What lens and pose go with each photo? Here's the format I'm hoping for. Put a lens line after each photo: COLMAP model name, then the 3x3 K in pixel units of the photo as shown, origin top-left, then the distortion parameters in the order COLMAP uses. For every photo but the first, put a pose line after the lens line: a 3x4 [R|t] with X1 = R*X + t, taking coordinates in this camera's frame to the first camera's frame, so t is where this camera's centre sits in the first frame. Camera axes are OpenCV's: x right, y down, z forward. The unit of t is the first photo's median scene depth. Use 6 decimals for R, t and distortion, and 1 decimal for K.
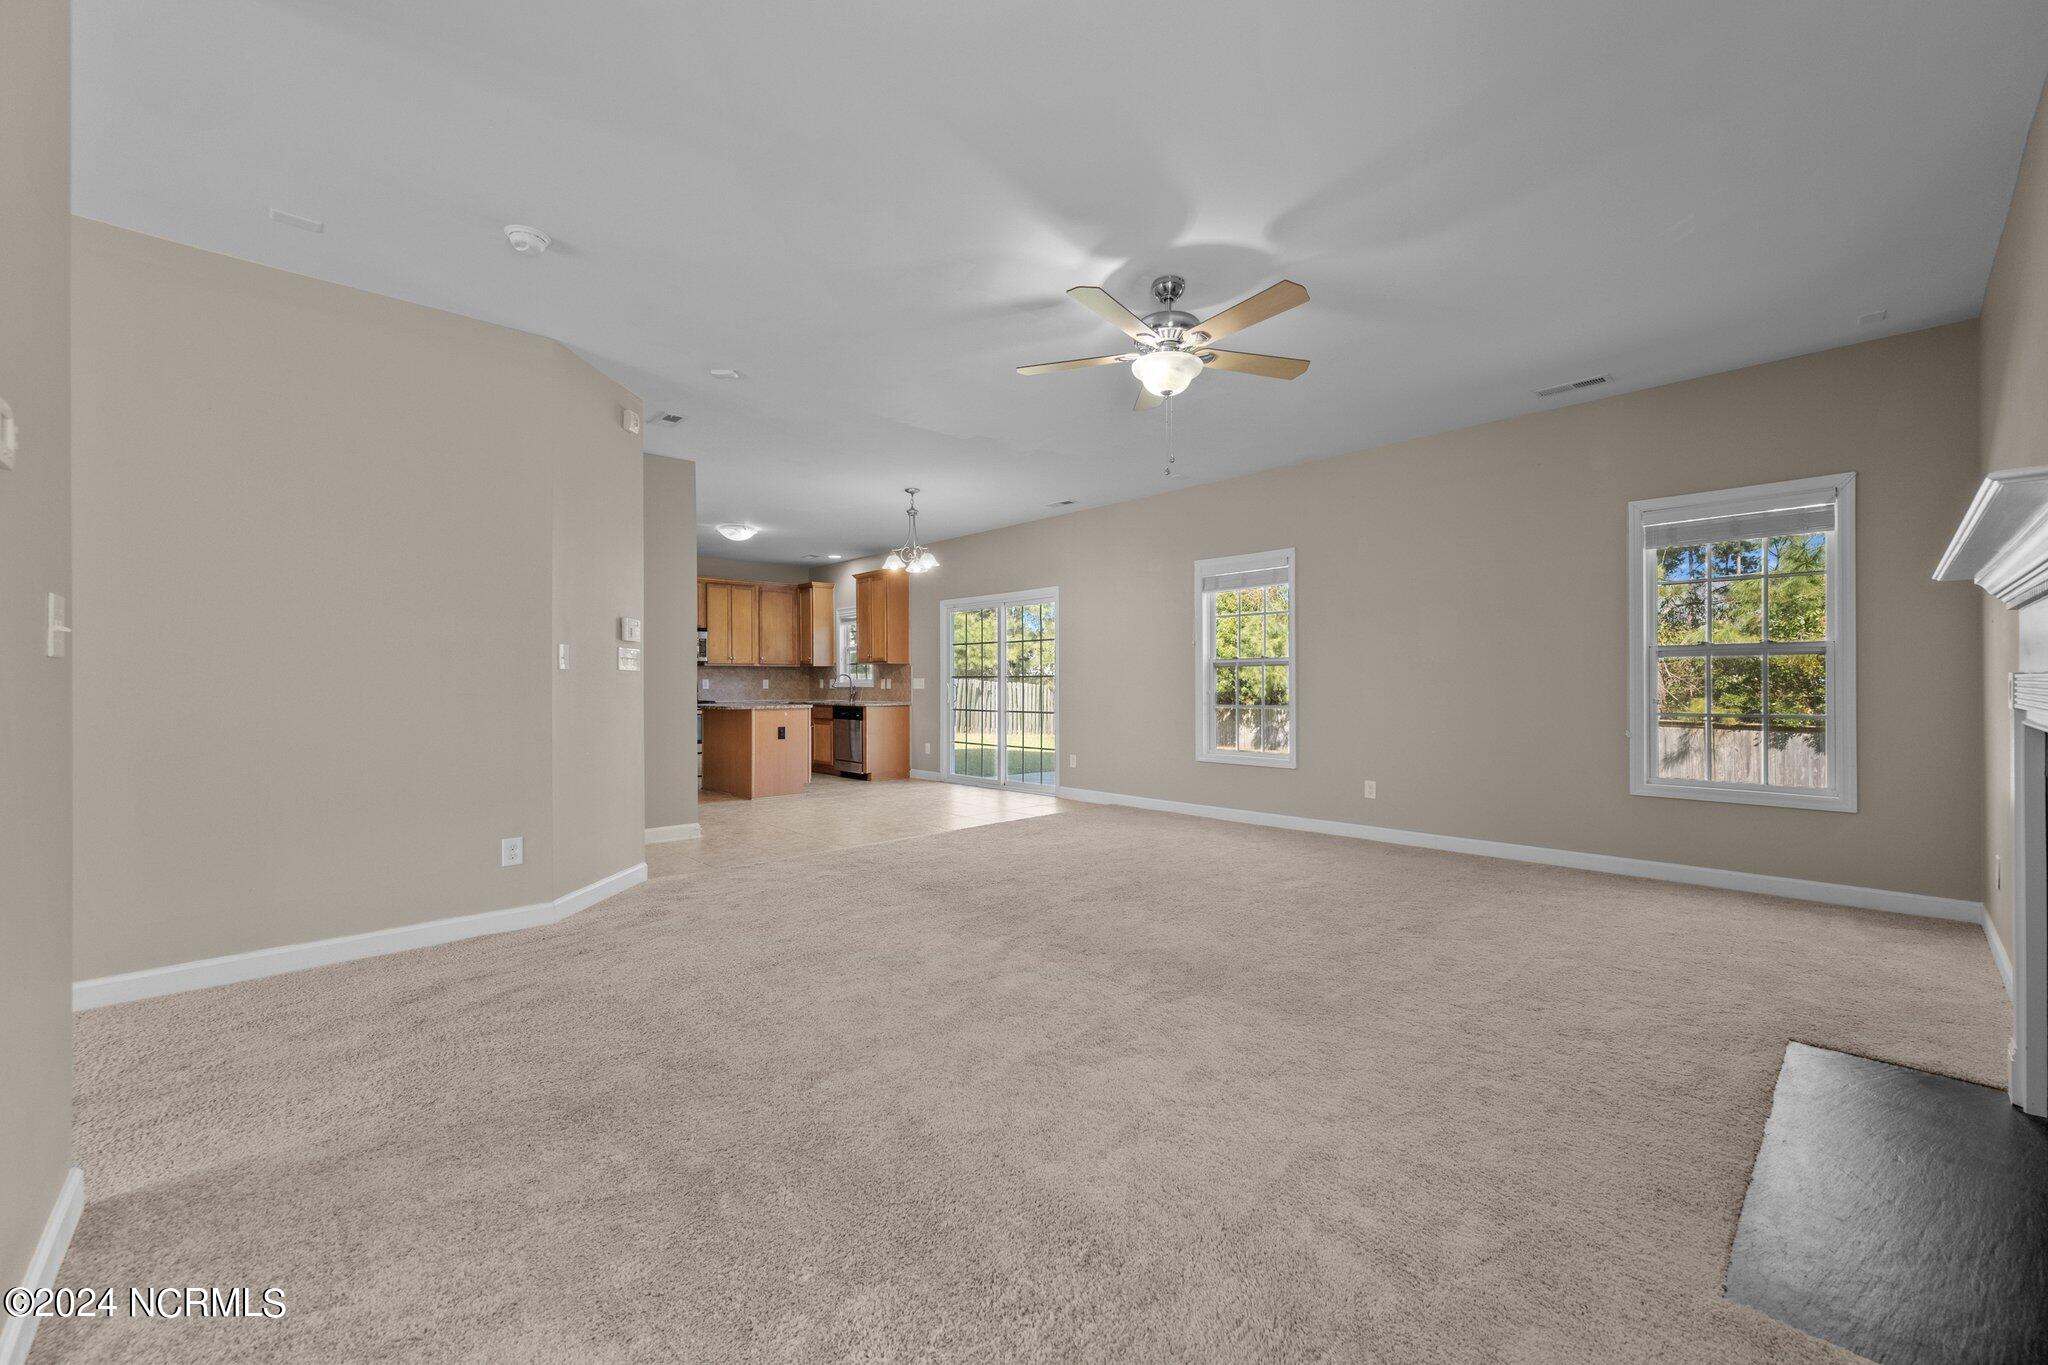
lens RADIAL K [[809.8, 0, 1028.9], [0, 809.8, 683.1], [0, 0, 1]] dist [0.002055, 0.000057]
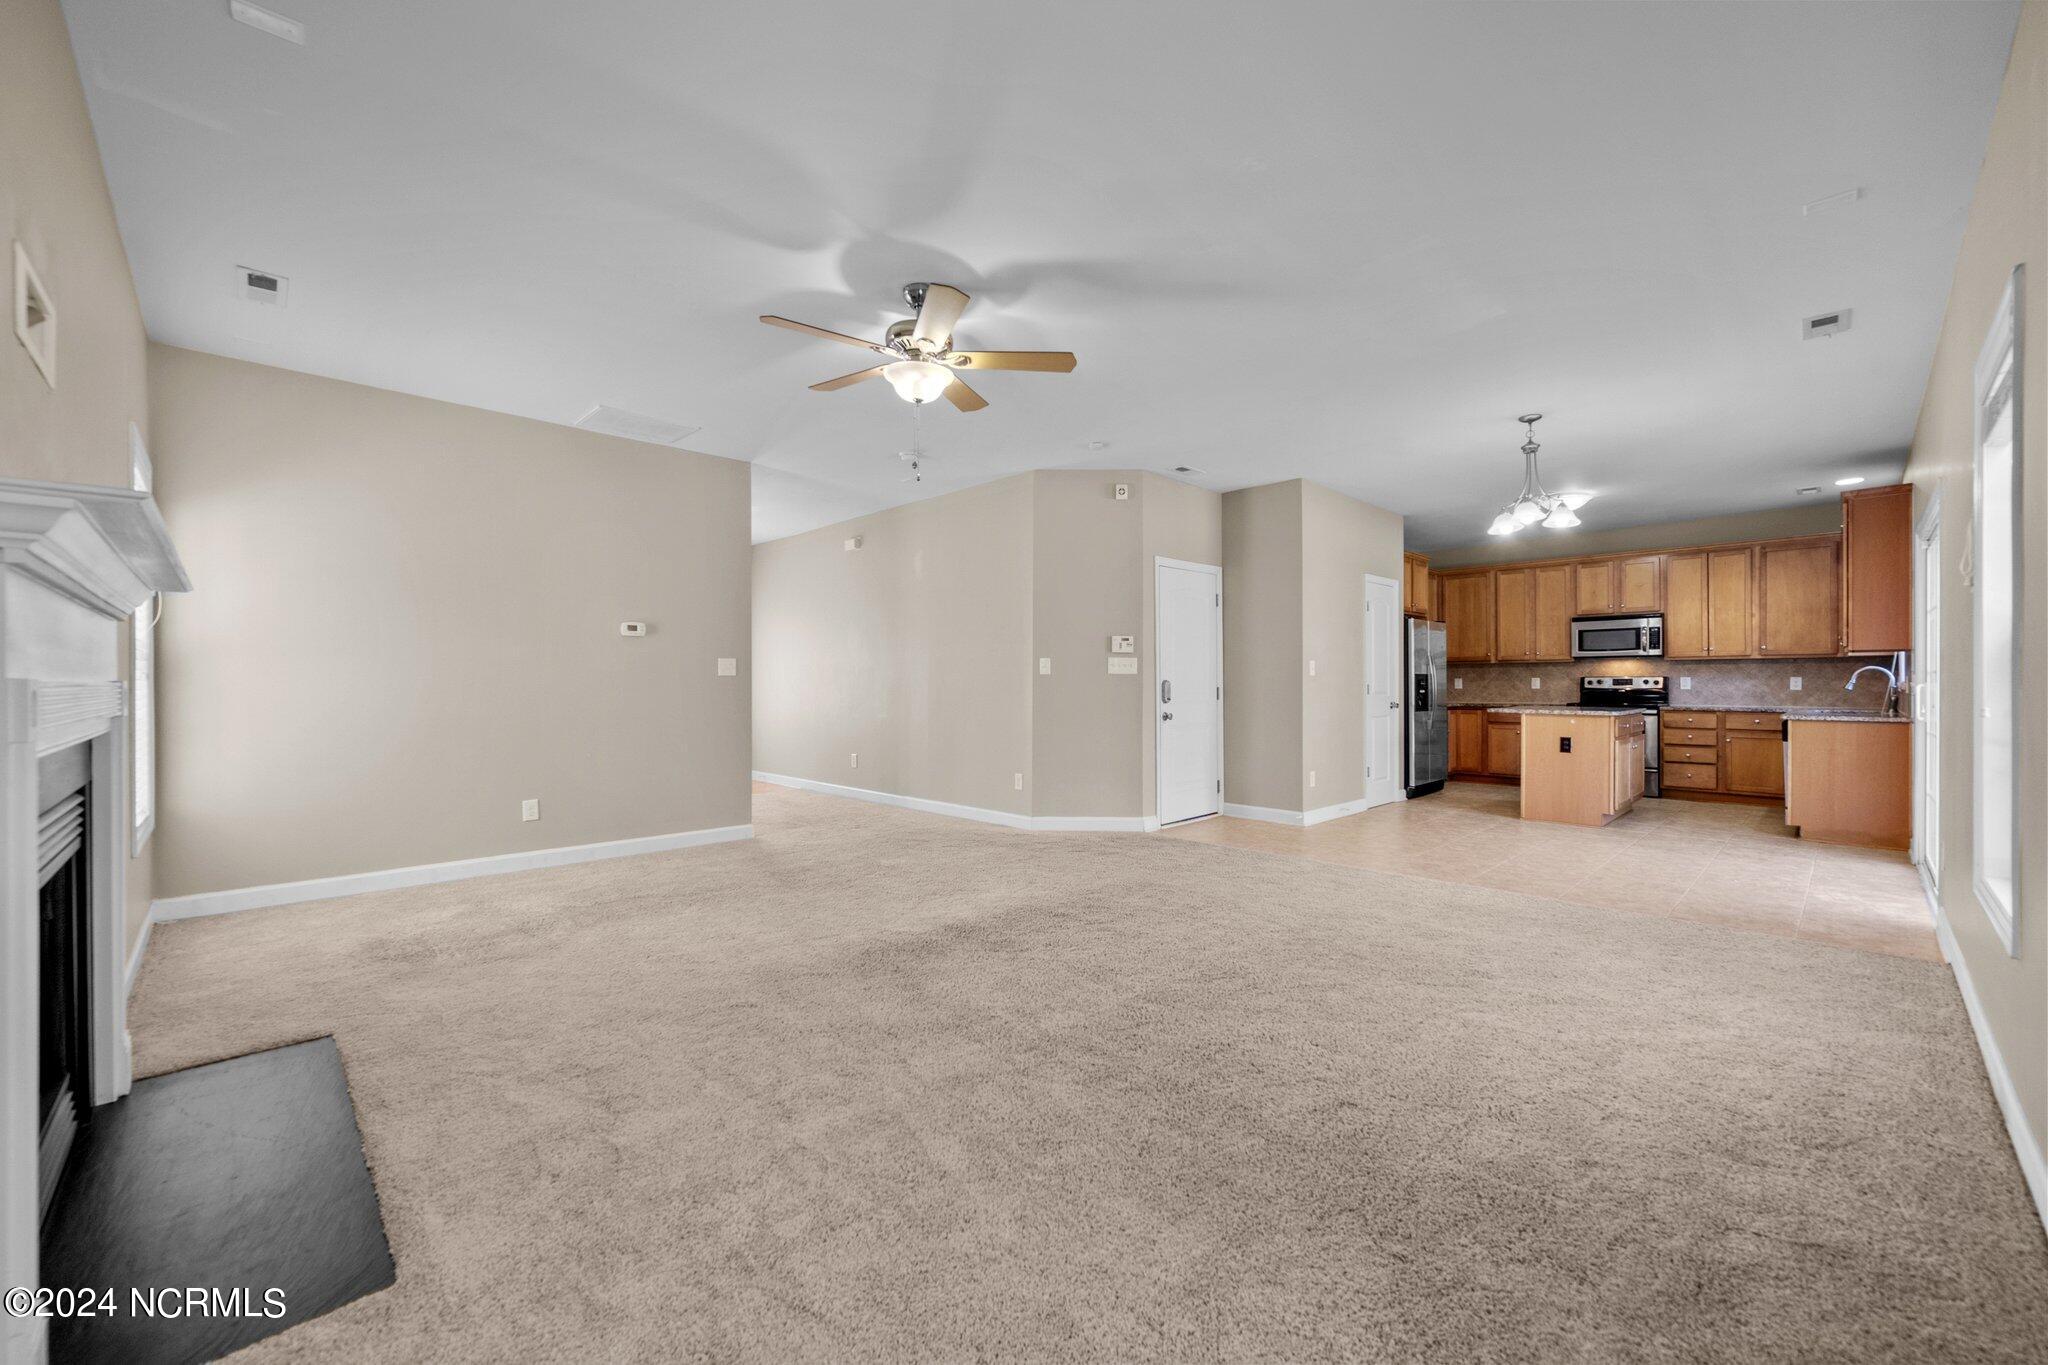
lens RADIAL K [[809.8, 0, 1028.6], [0, 809.8, 683.2], [0, 0, 1]] dist [0.002055, 0.000057]
pose [[0.029847, 0.002839, -0.999550, 0.488814], [0.002474, 0.999993, 0.002914, -0.002737], [0.999551, -0.002560, 0.029840, 0.454494]]
